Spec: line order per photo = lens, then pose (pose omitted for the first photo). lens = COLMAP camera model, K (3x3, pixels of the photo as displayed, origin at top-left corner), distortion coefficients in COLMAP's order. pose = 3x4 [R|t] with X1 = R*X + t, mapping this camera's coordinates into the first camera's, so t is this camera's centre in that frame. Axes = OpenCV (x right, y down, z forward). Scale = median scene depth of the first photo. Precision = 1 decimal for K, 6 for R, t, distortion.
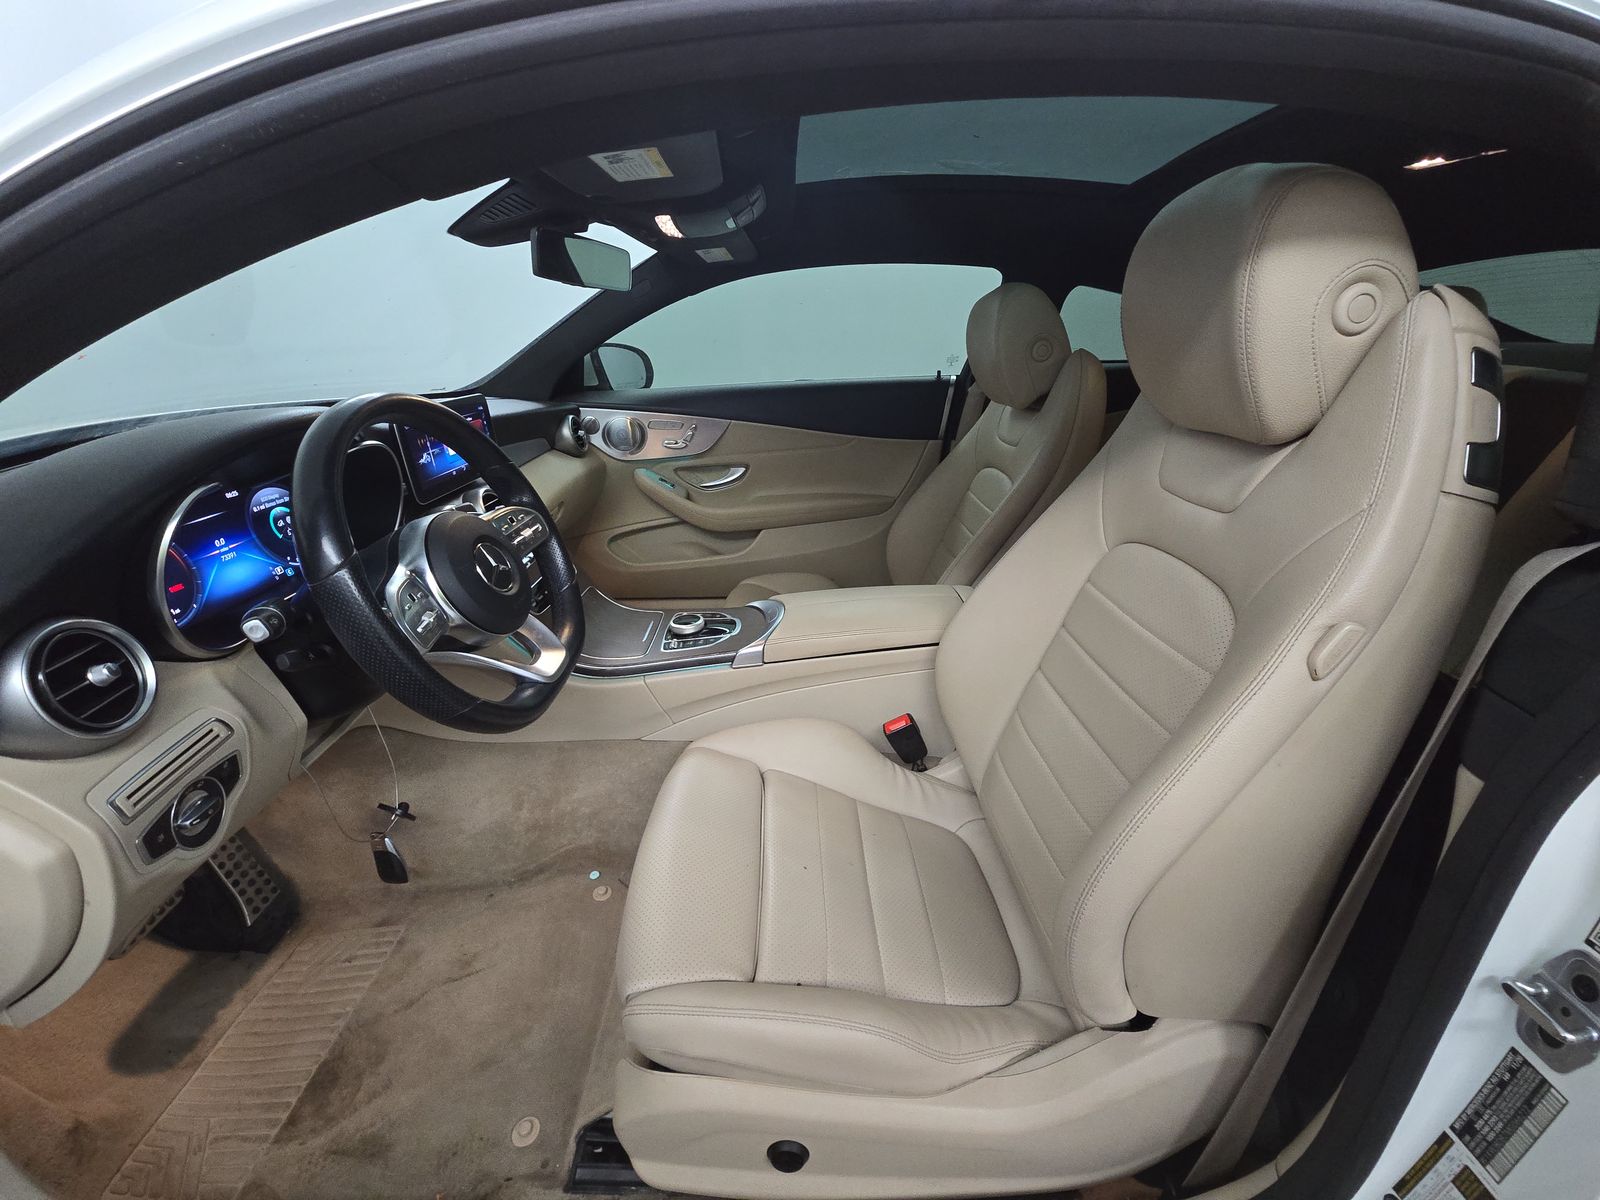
lens RADIAL K [[636.8, 0, 799.2], [0, 636.8, 562.9], [0, 0, 1]] dist [0.001475, -0.000011]
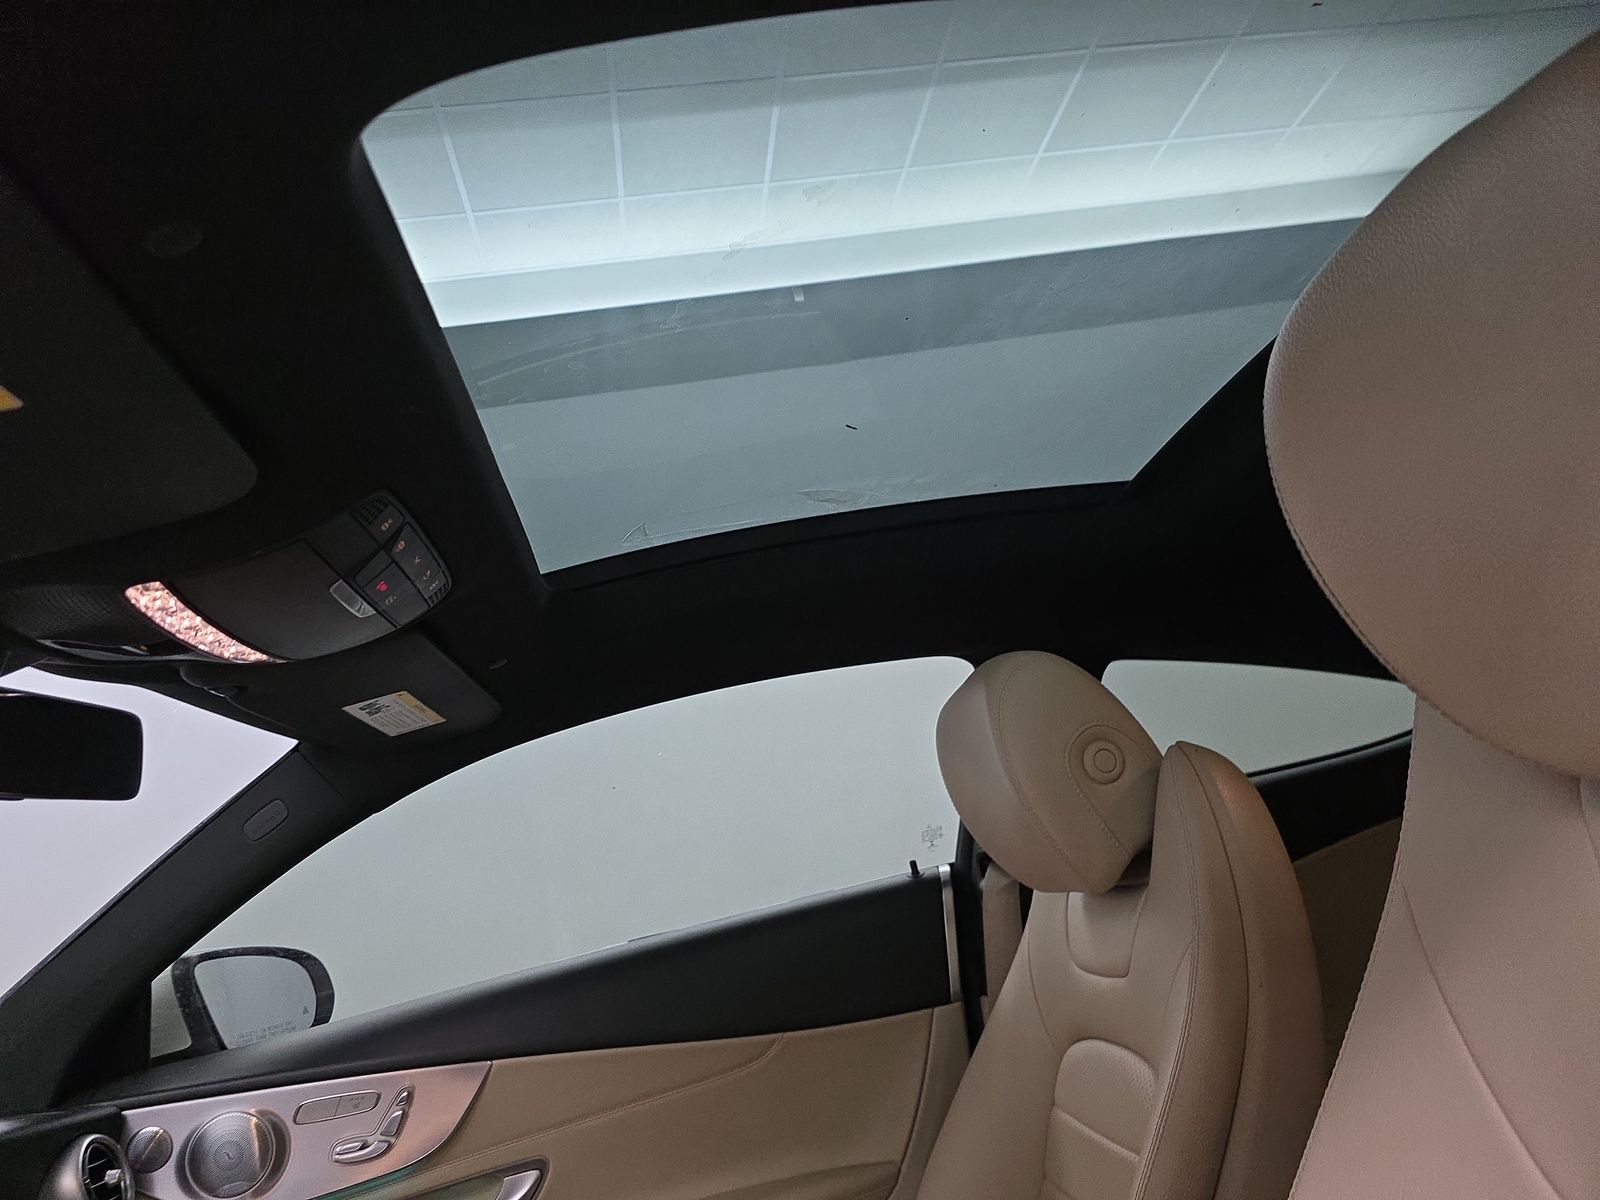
lens RADIAL K [[1088.8, 0, 800.3], [0, 1088.8, 608.7], [0, 0, 1]] dist [0.031496, -0.040986]
pose [[0.975175, -0.165994, 0.146561, 0.043182], [0.219108, 0.819062, -0.530216, -0.031731], [-0.032030, 0.549166, 0.835099, 0.188701]]
